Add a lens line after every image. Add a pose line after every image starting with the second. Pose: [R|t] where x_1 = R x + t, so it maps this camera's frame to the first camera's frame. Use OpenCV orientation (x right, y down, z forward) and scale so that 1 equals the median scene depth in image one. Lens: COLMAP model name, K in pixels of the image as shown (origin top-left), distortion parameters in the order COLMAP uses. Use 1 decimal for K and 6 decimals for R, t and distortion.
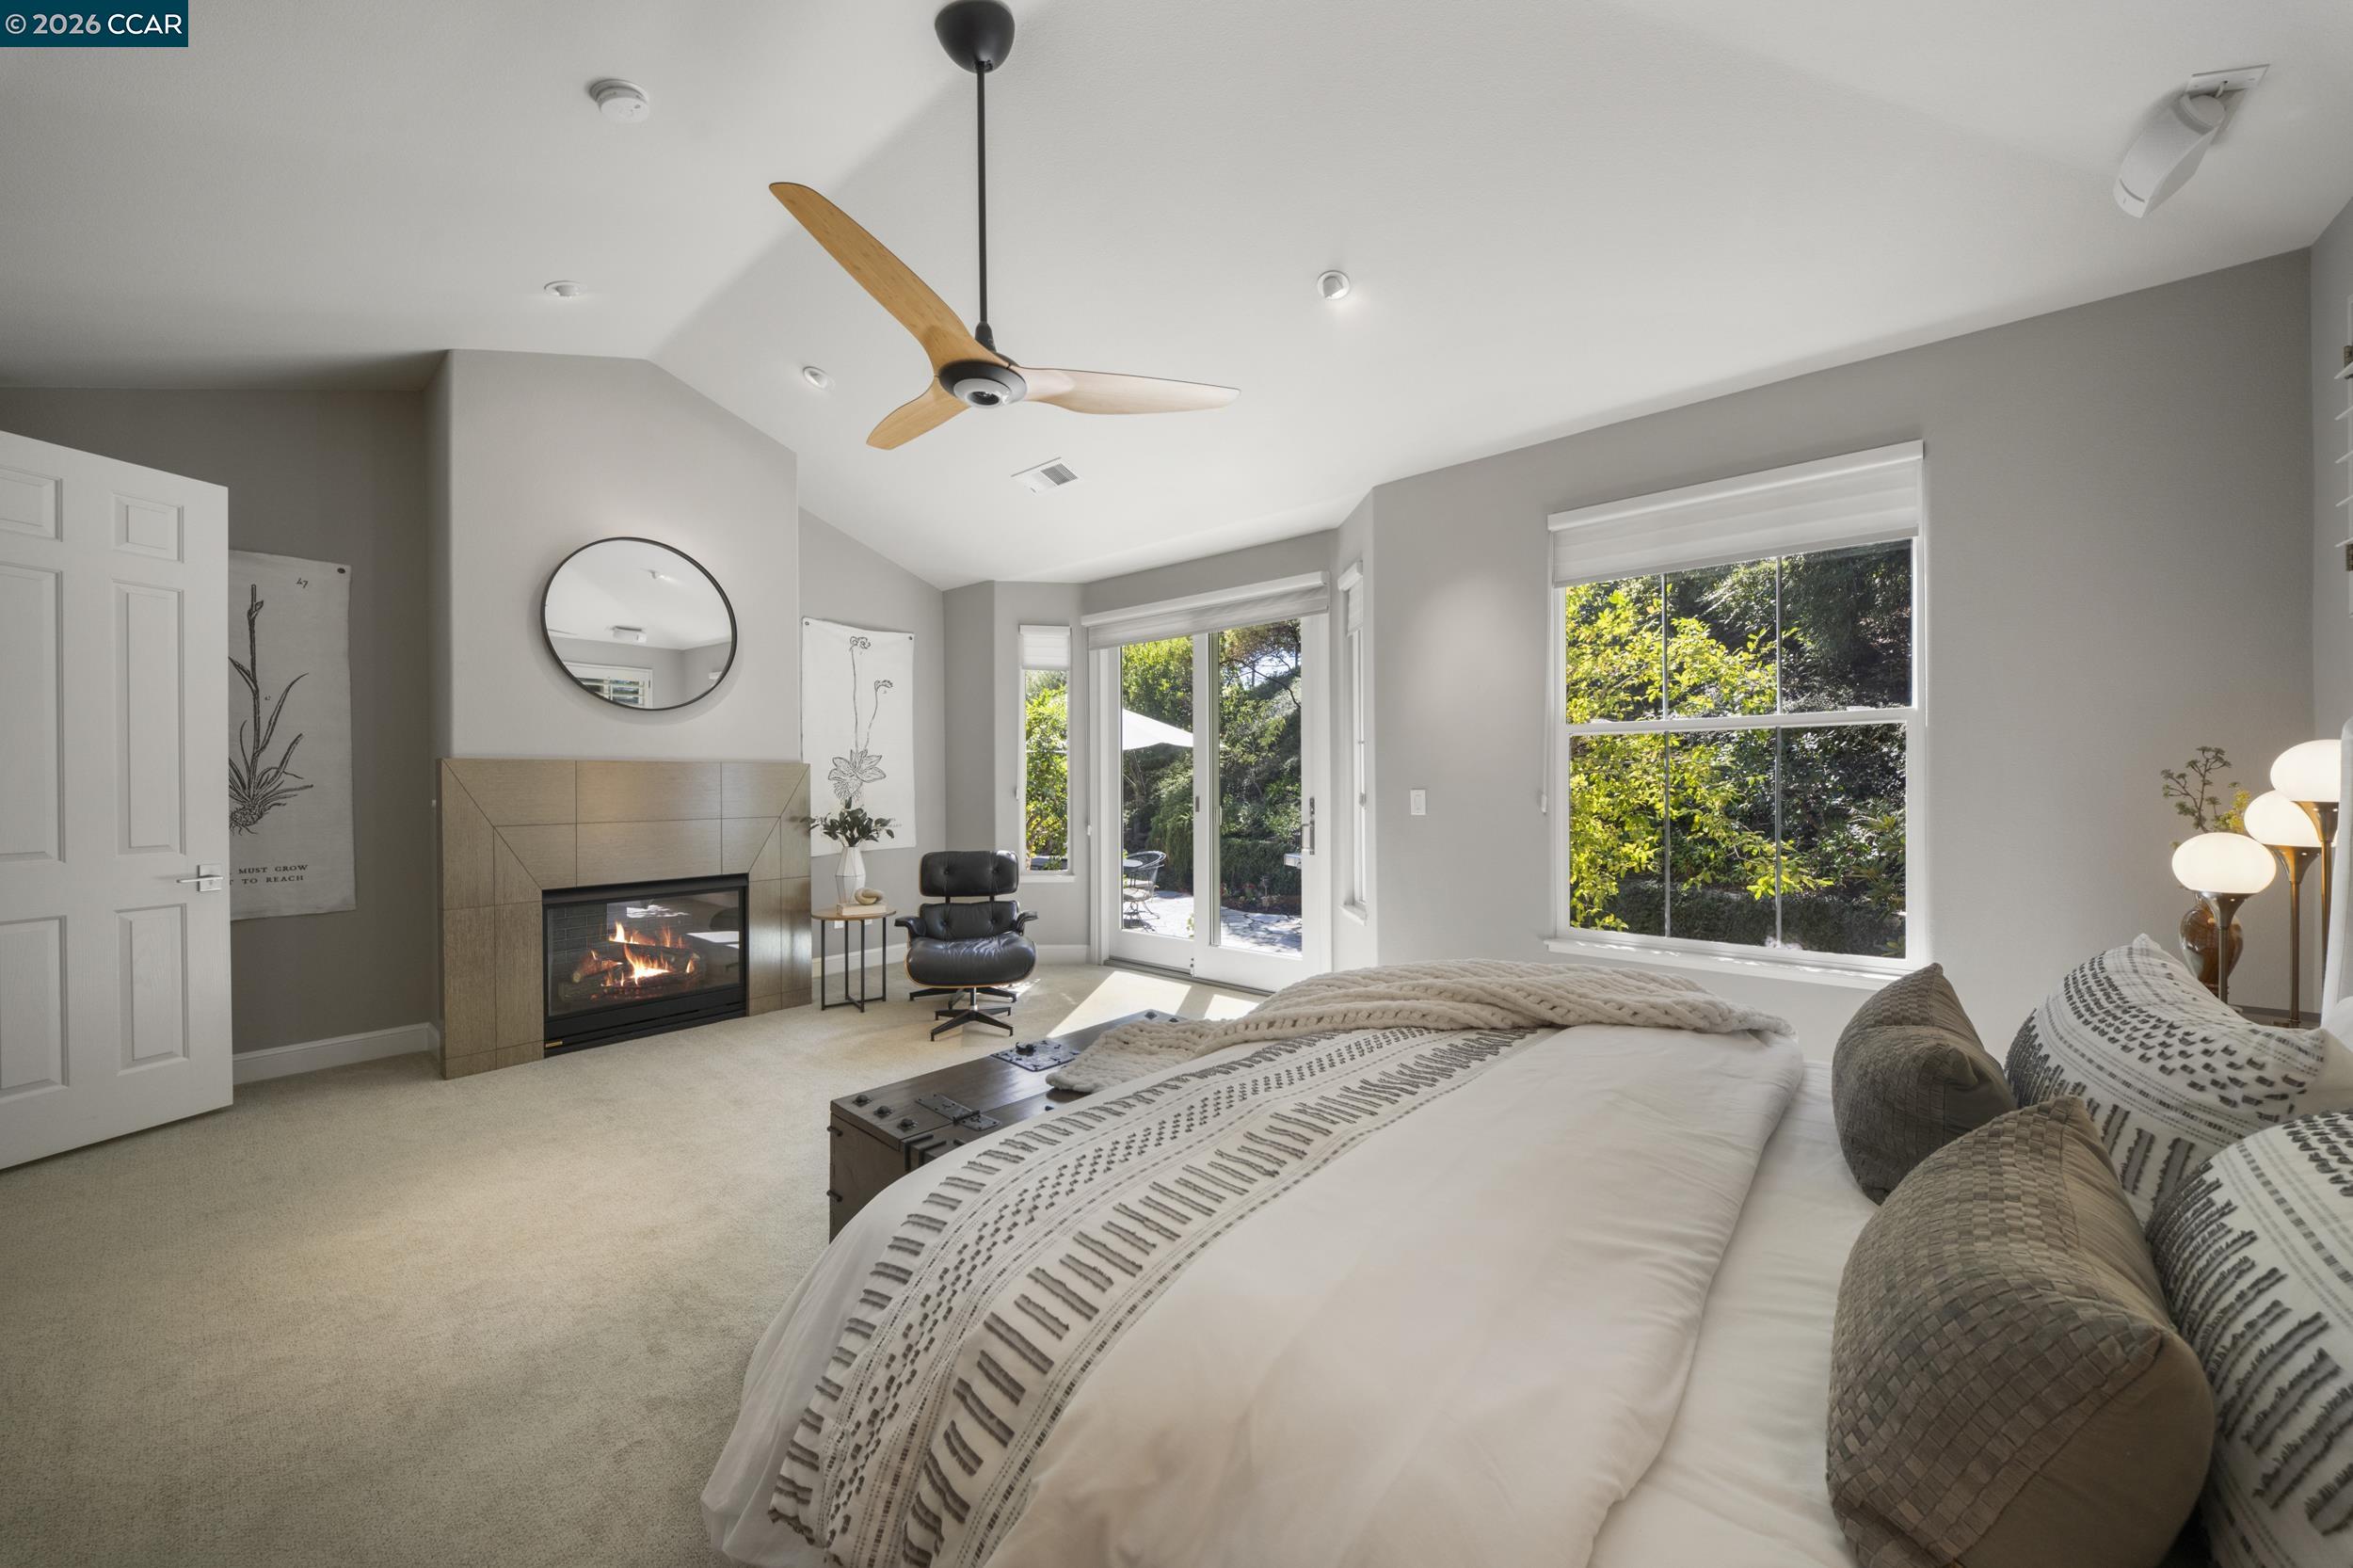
lens RADIAL K [[836.4, 0, 1176.5], [0, 836.4, 784.0], [0, 0, 1]] dist [0.000132, -0.000024]
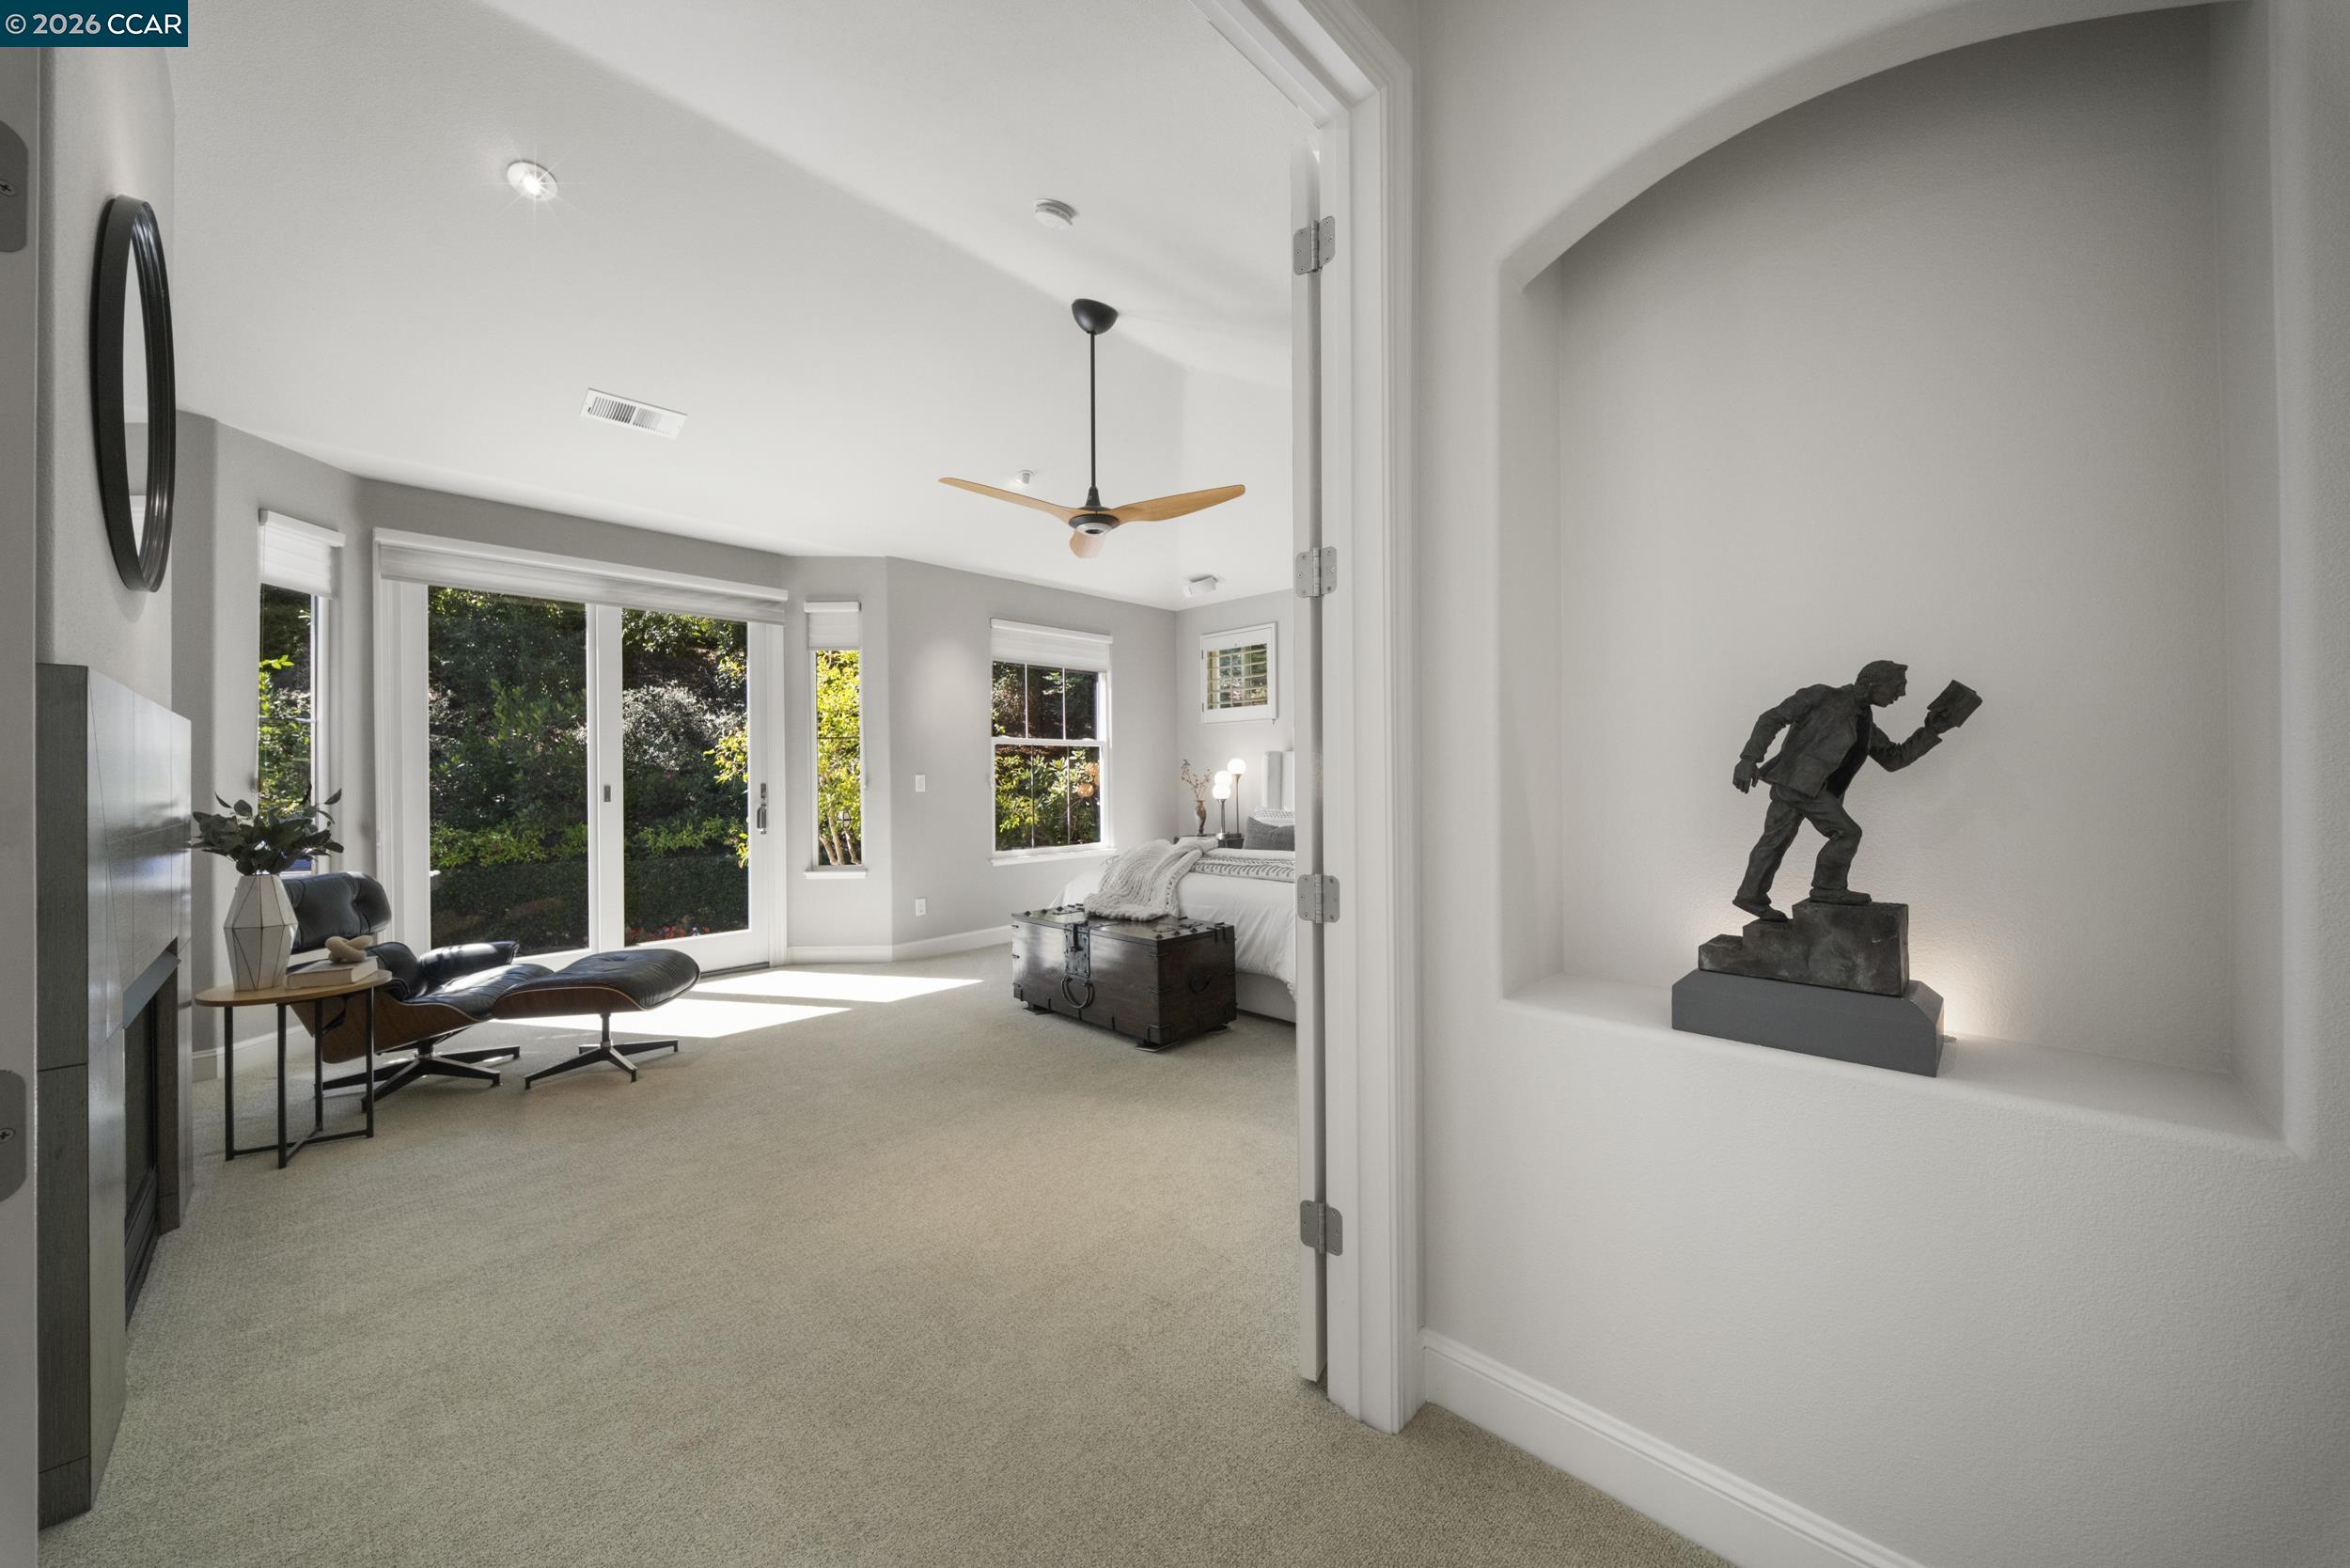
lens RADIAL K [[835.4, 0, 1175.0], [0, 835.4, 784.0], [0, 0, 1]] dist [0.000132, -0.000024]
pose [[0.045175, 0.000402, 0.998979, -1.138399], [0.018217, 0.999833, -0.001226, 0.033580], [-0.998813, 0.018254, 0.045160, 0.472130]]
